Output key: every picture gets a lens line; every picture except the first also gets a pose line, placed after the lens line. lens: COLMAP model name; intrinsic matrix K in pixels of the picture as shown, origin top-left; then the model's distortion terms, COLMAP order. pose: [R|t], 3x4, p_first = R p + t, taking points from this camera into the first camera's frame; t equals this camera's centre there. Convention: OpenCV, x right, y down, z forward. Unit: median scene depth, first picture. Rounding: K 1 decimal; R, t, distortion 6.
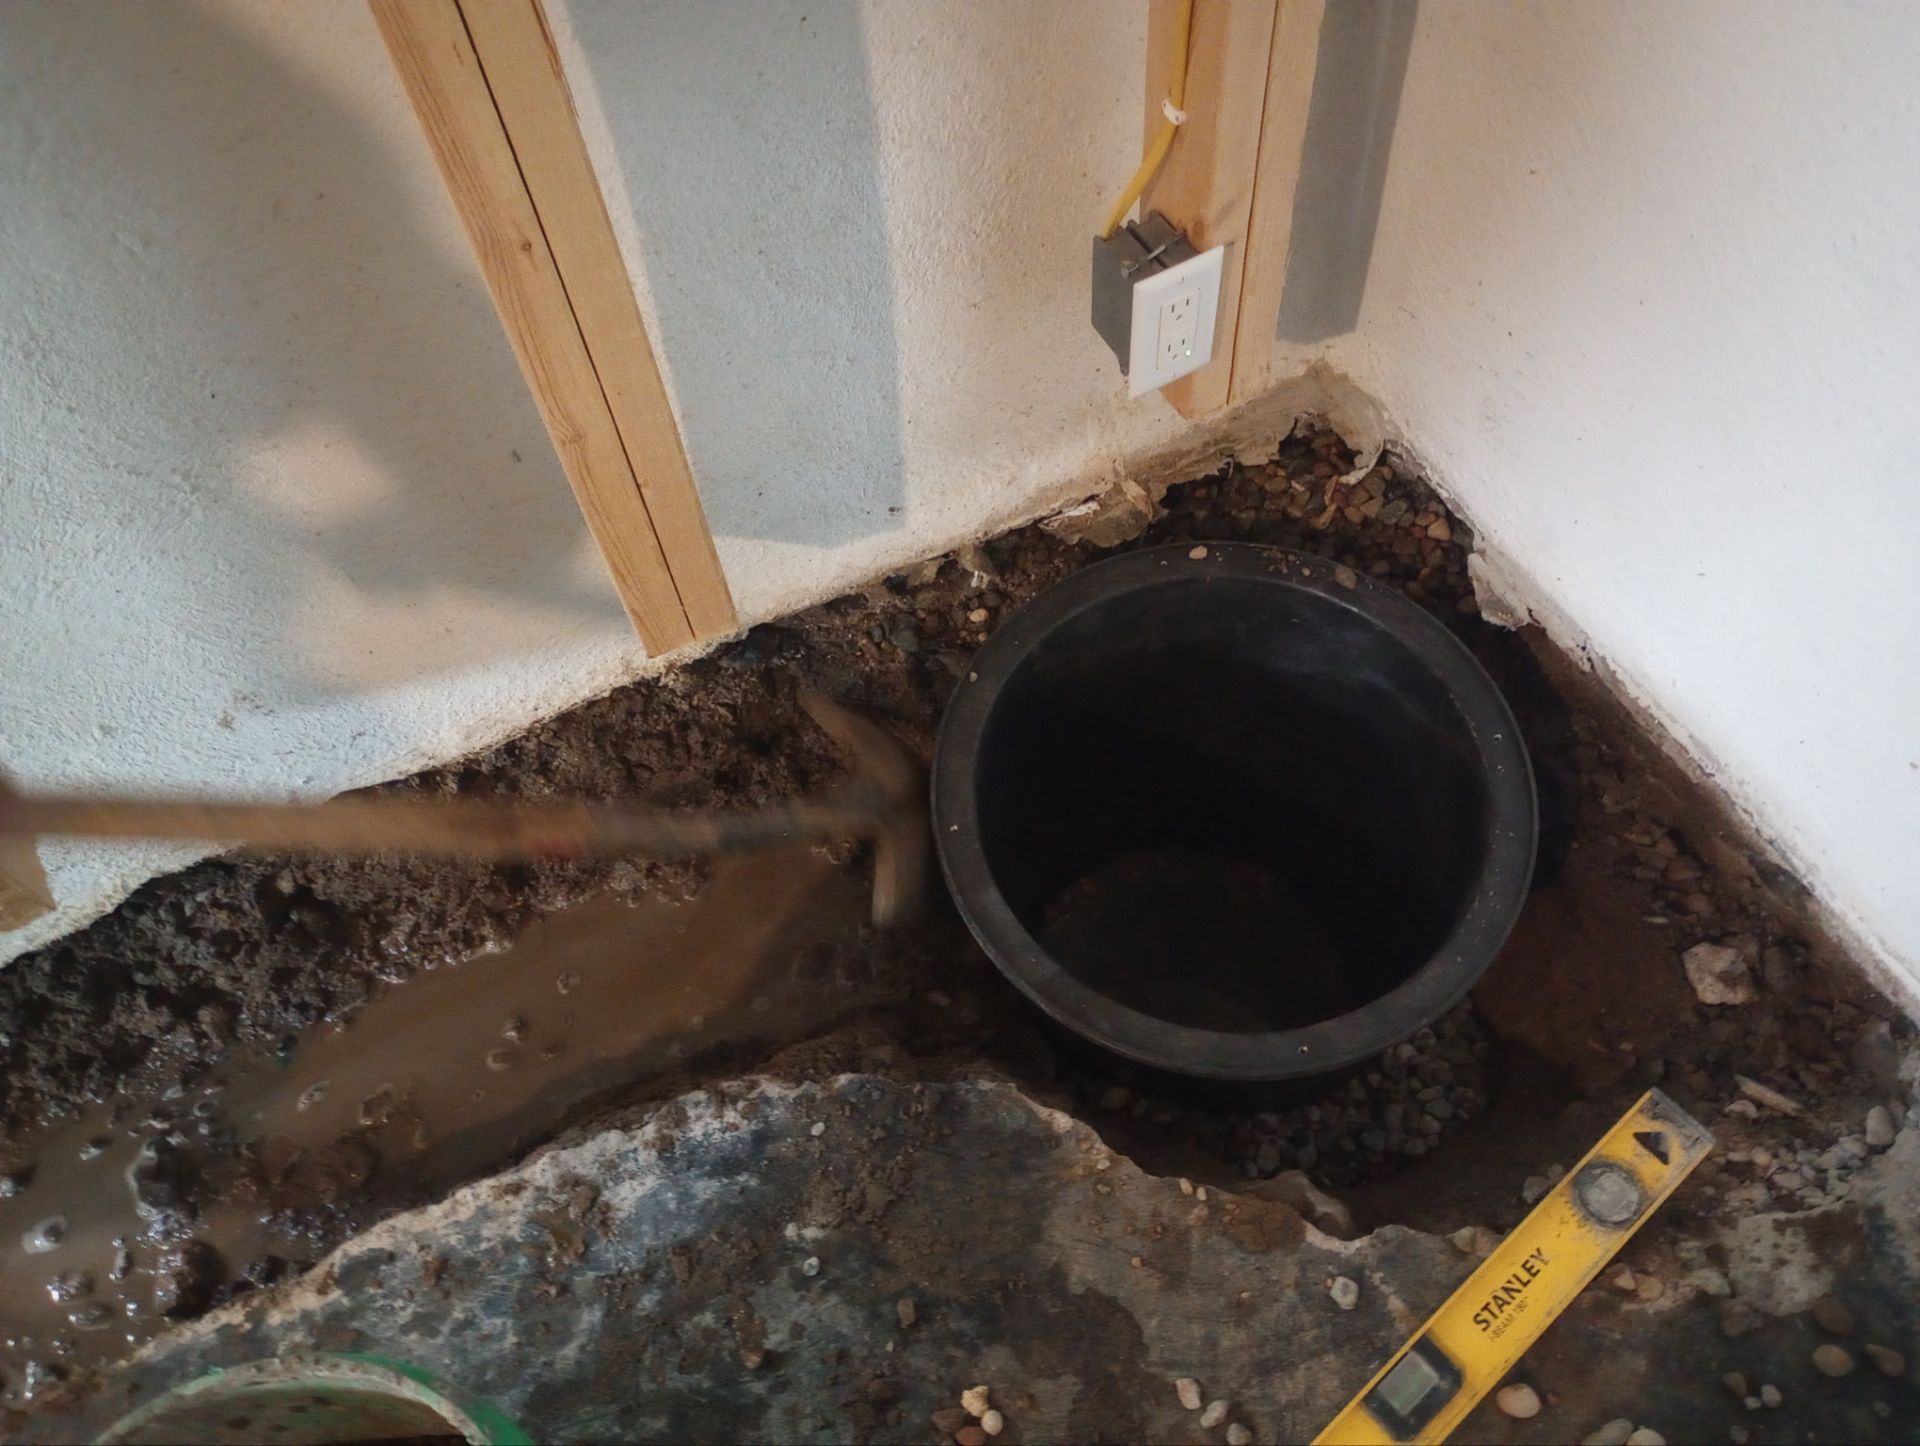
lens RADIAL K [[1595.1, 0, 960.0], [0, 1595.1, 723.0], [0, 0, 1]] dist [0.080498, -0.106385]
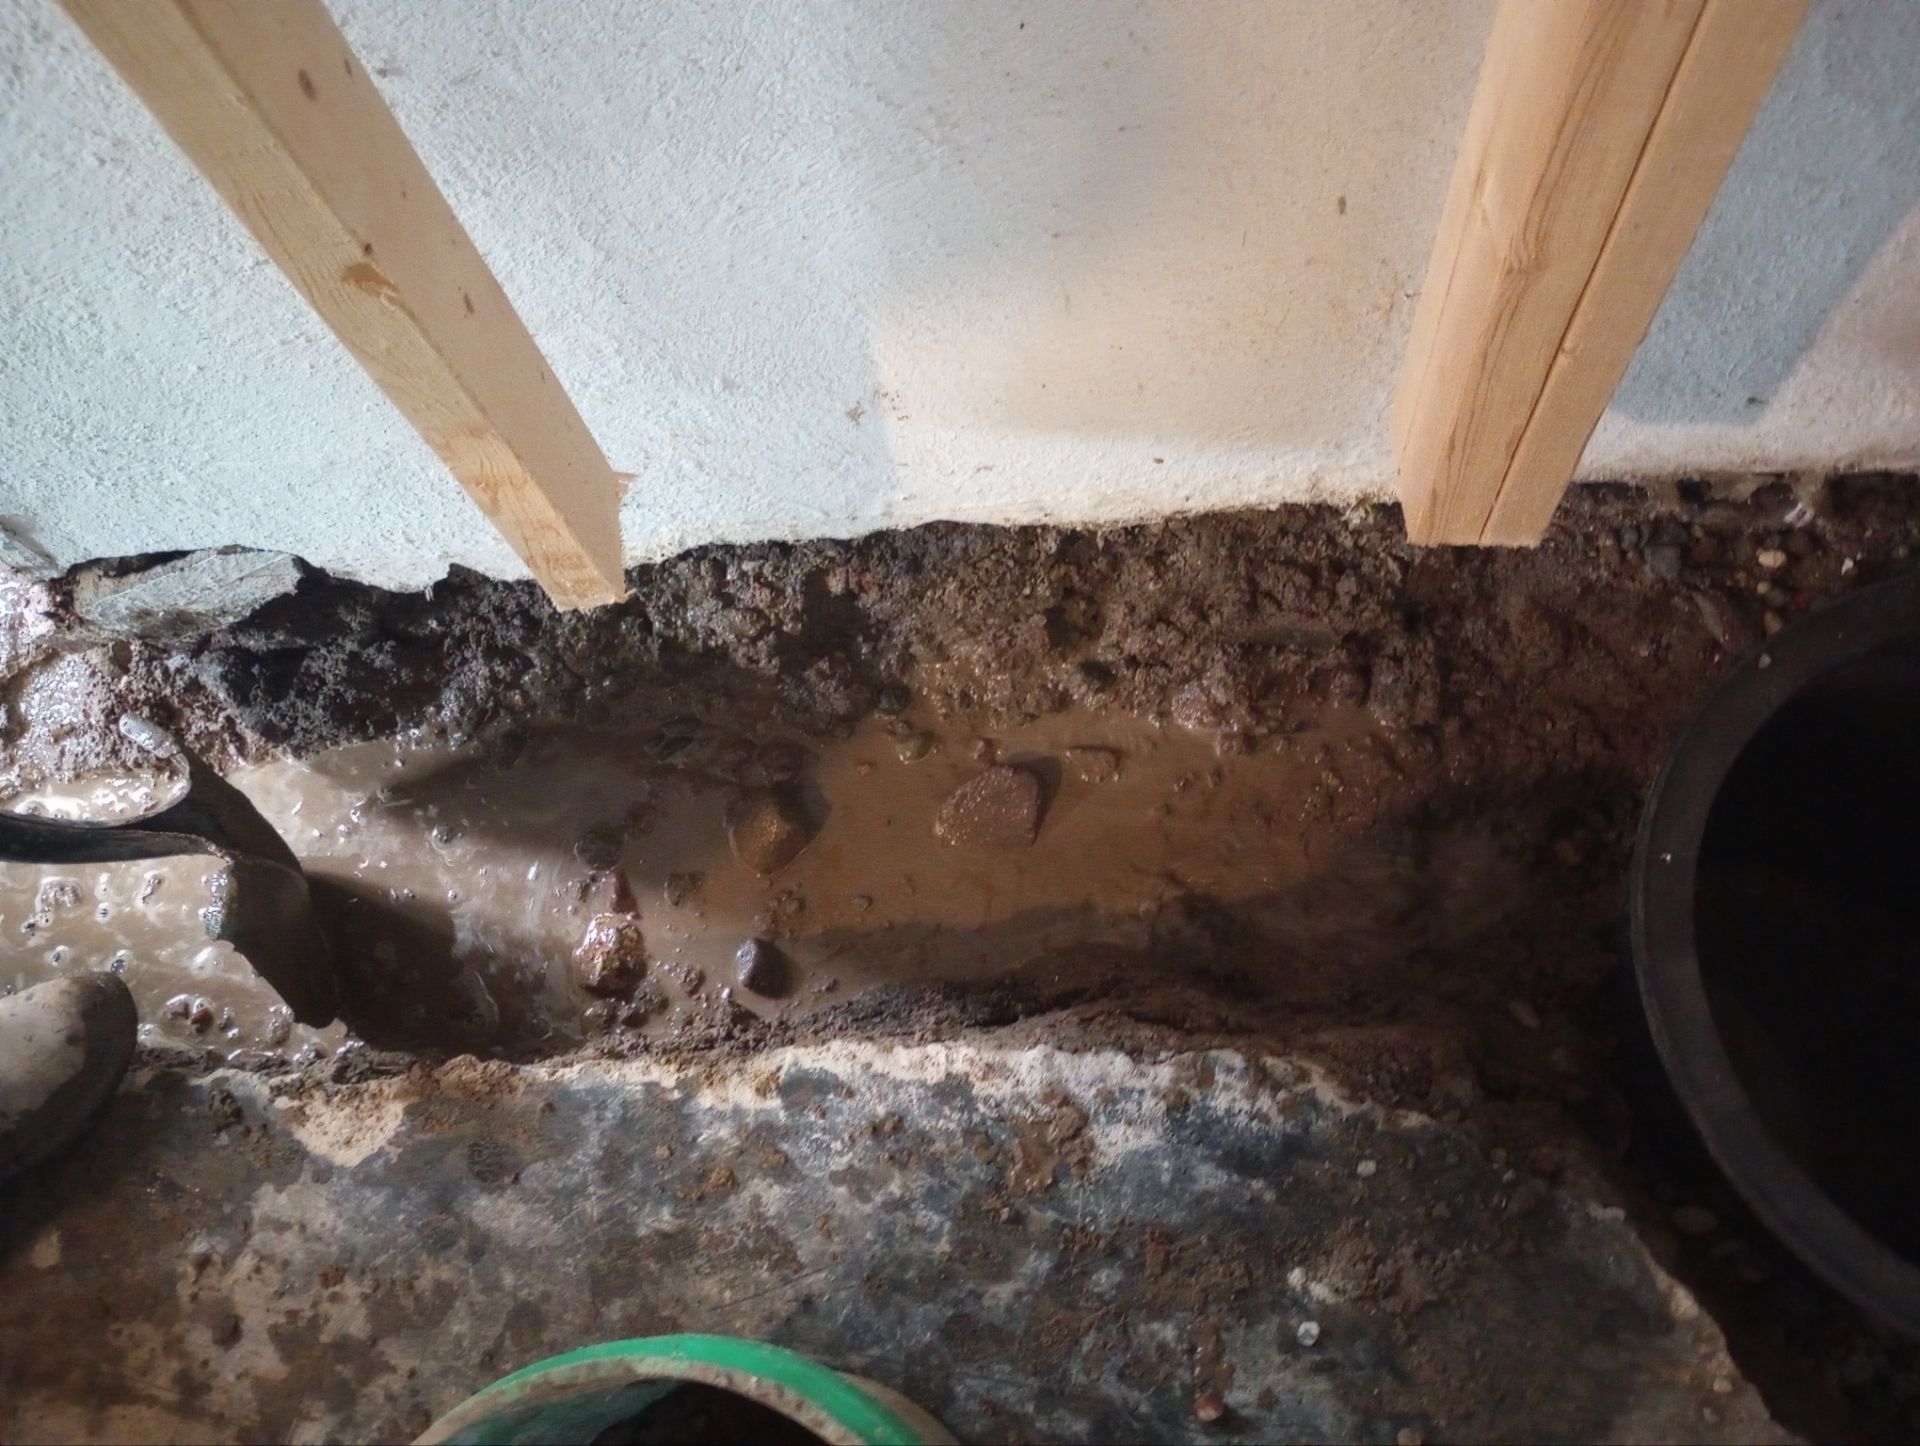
lens RADIAL K [[1595.1, 0, 960.0], [0, 1595.1, 723.0], [0, 0, 1]] dist [0.080498, -0.106385]
pose [[0.909107, 0.375758, -0.179805, -0.212221], [-0.327094, 0.911204, 0.250434, -0.080005], [0.257941, -0.168858, 0.951290, 0.234463]]
